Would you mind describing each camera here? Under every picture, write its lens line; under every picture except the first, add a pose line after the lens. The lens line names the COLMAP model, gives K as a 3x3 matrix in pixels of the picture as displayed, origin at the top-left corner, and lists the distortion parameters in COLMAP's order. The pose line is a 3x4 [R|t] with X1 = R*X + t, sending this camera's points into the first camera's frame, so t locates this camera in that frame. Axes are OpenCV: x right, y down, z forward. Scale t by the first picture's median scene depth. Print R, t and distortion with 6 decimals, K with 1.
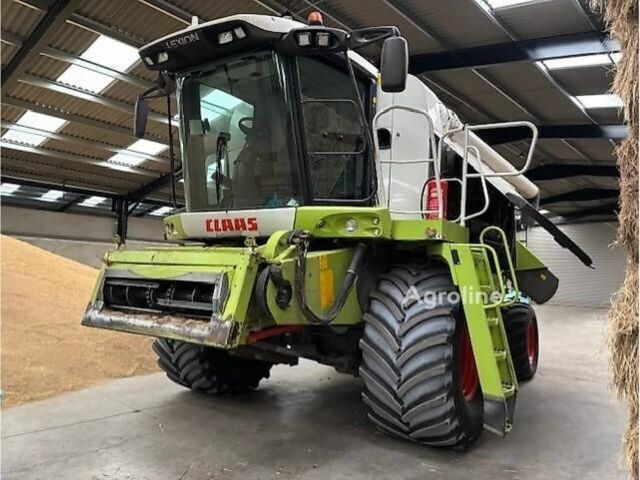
lens RADIAL K [[466.7, 0, 311.3], [0, 466.7, 238.4], [0, 0, 1]] dist [0.078431, -0.091478]
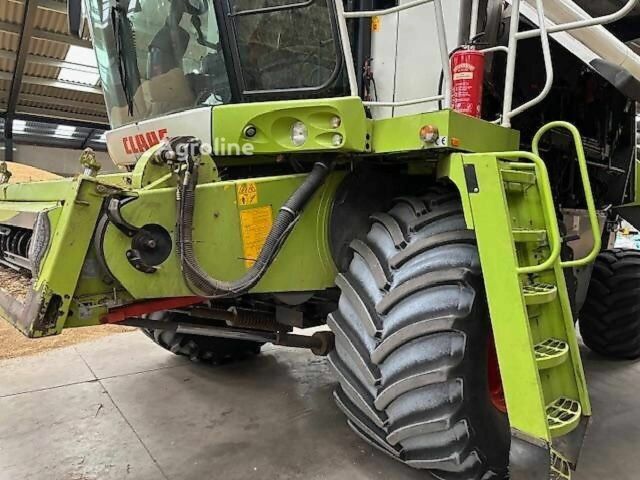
lens RADIAL K [[466.7, 0, 311.3], [0, 466.7, 238.4], [0, 0, 1]] dist [0.078431, -0.091478]
pose [[0.978916, -0.001658, -0.204256, 0.225517], [0.027168, 0.992140, 0.122149, 0.035512], [0.202448, -0.125123, 0.971267, 0.403941]]
